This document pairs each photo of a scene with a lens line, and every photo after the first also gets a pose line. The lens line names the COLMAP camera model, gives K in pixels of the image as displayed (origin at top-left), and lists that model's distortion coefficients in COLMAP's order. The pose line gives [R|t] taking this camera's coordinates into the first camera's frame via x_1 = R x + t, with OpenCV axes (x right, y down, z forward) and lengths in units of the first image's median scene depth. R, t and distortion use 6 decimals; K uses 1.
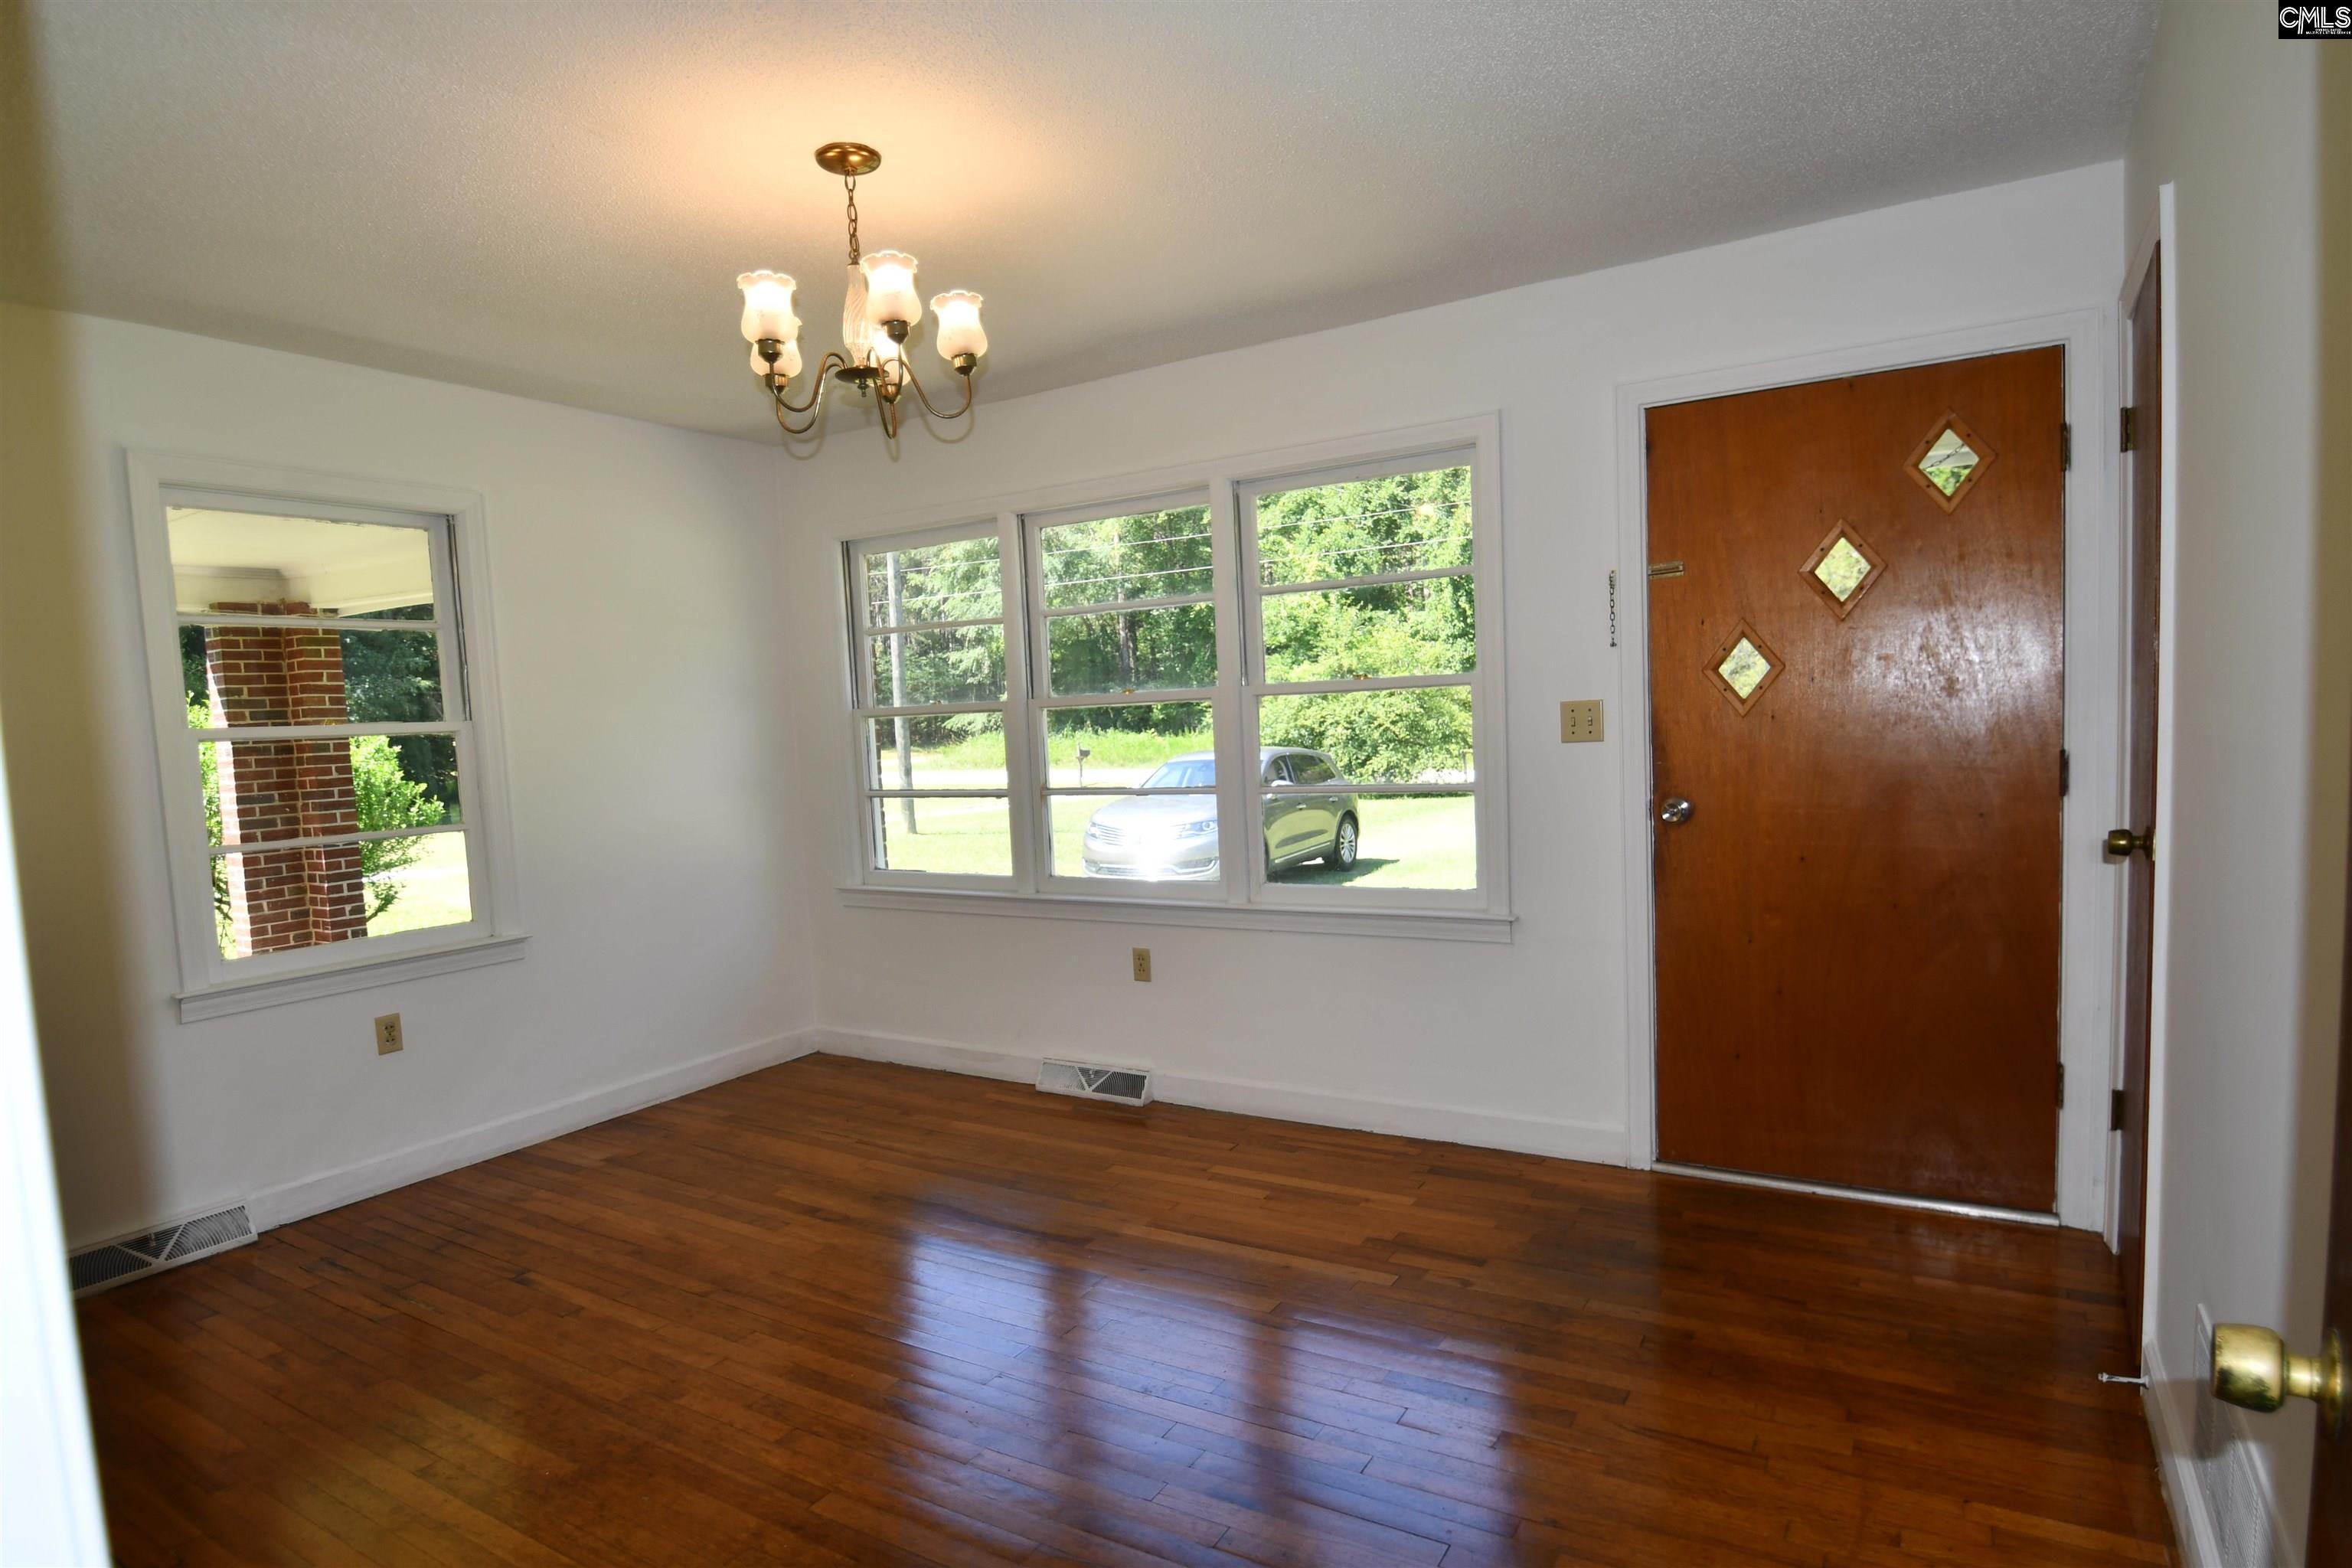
lens RADIAL K [[1274.5, 0, 1179.3], [0, 1274.5, 809.1], [0, 0, 1]] dist [-0.008417, -0.002573]
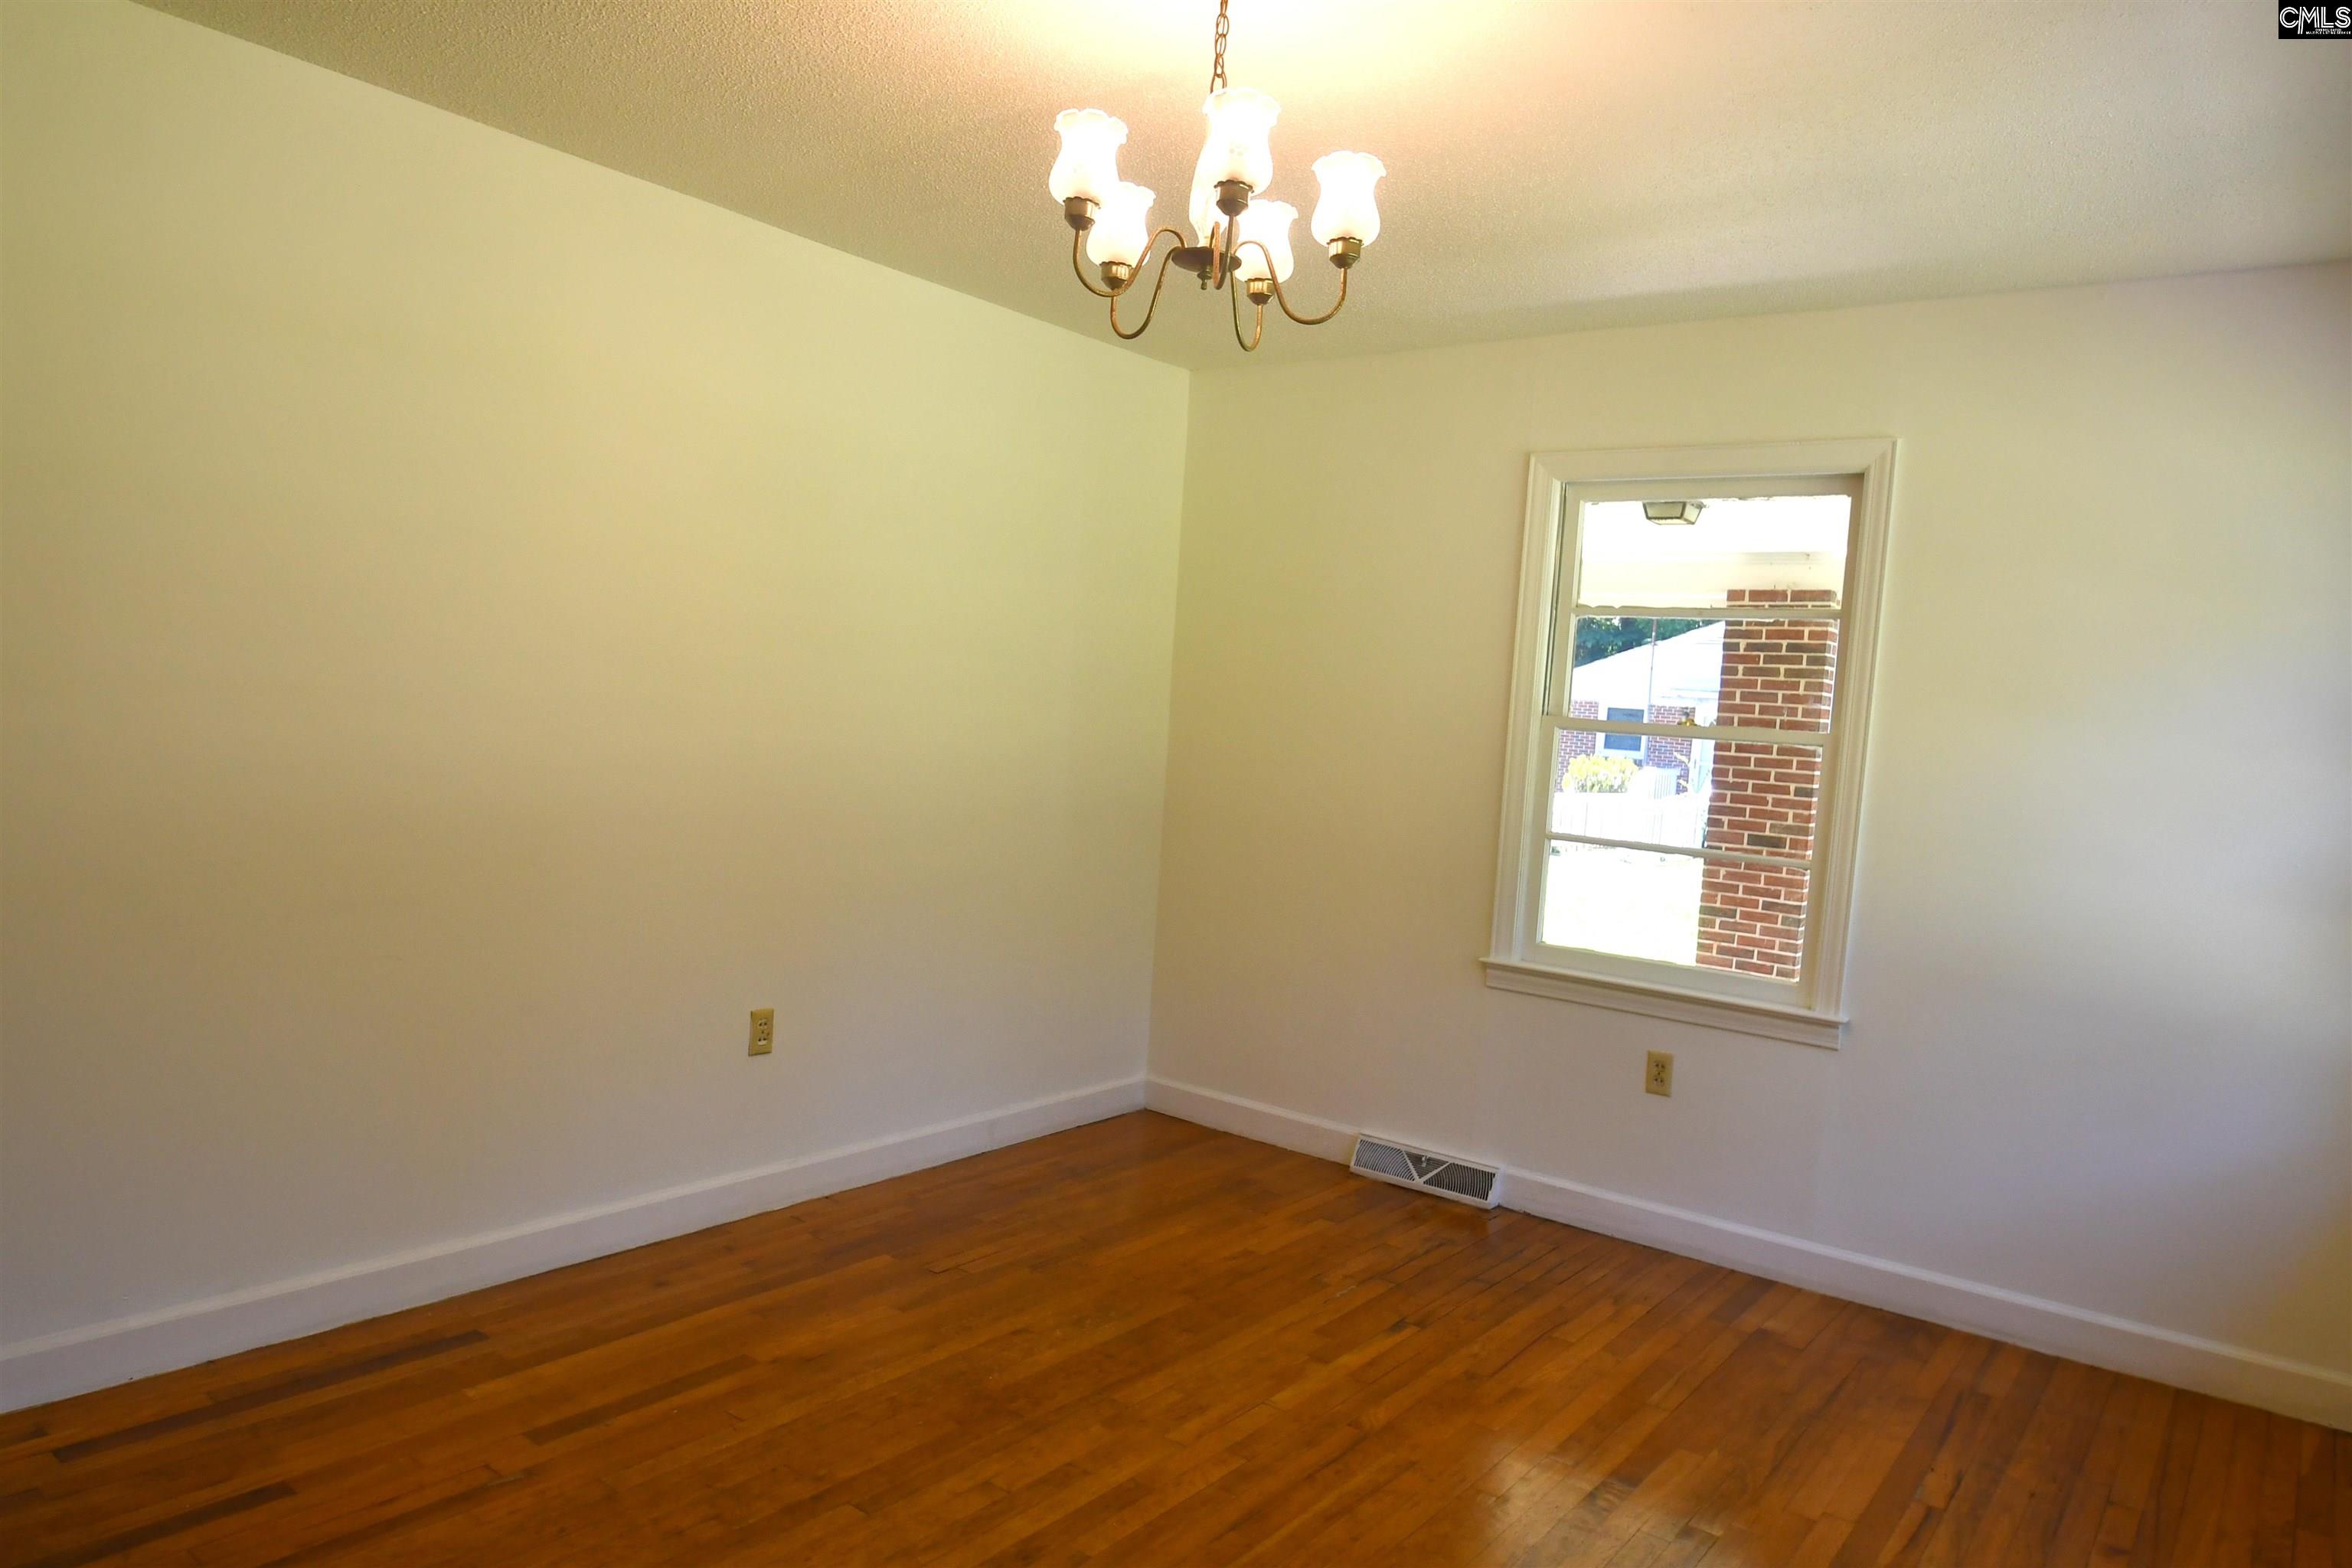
lens RADIAL K [[1527.6, 0, 1180.4], [0, 1527.6, 830.1], [0, 0, 1]] dist [-0.001935, -0.003007]
pose [[-0.097257, 0.118682, -0.988158, 0.499304], [-0.138497, 0.981590, 0.131525, -0.093940], [0.985576, 0.149649, -0.079029, 0.812931]]
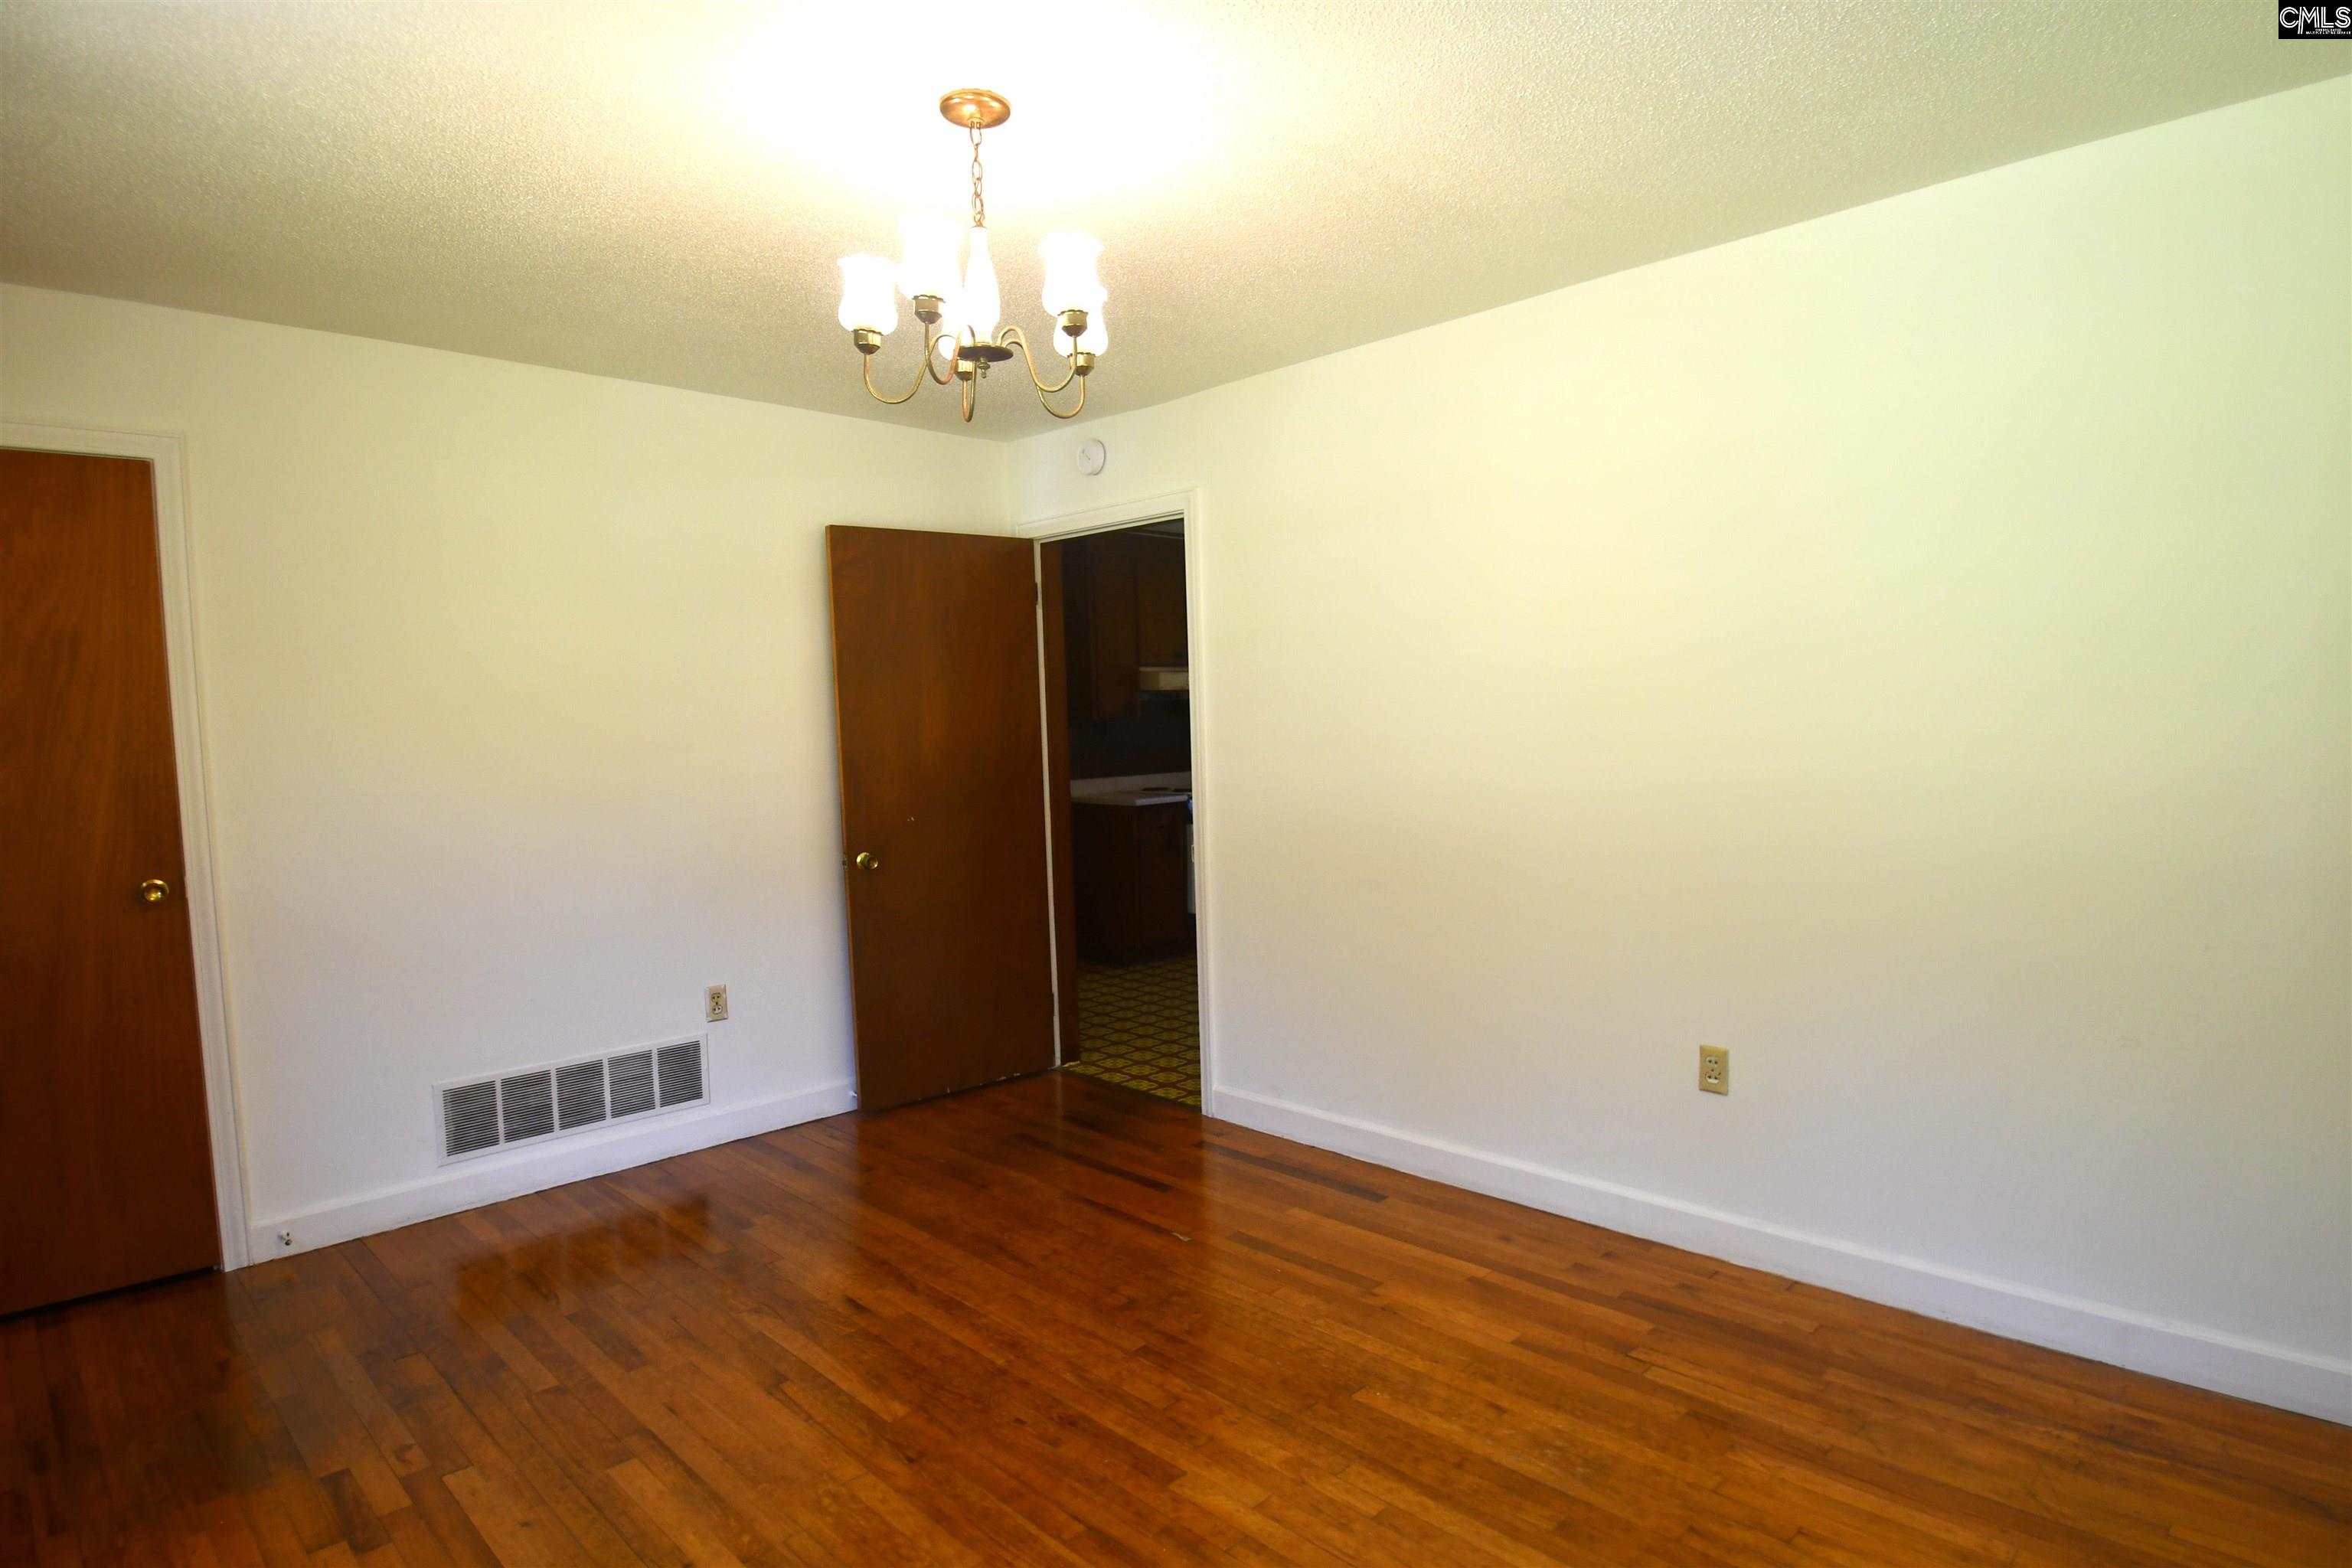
lens RADIAL K [[1274.5, 0, 1179.3], [0, 1274.5, 809.1], [0, 0, 1]] dist [-0.008417, -0.002573]
pose [[-0.969604, 0.058051, 0.237692, -0.424103], [0.091063, 0.987277, 0.130350, -0.095131], [-0.227101, 0.148033, -0.962555, 1.380656]]
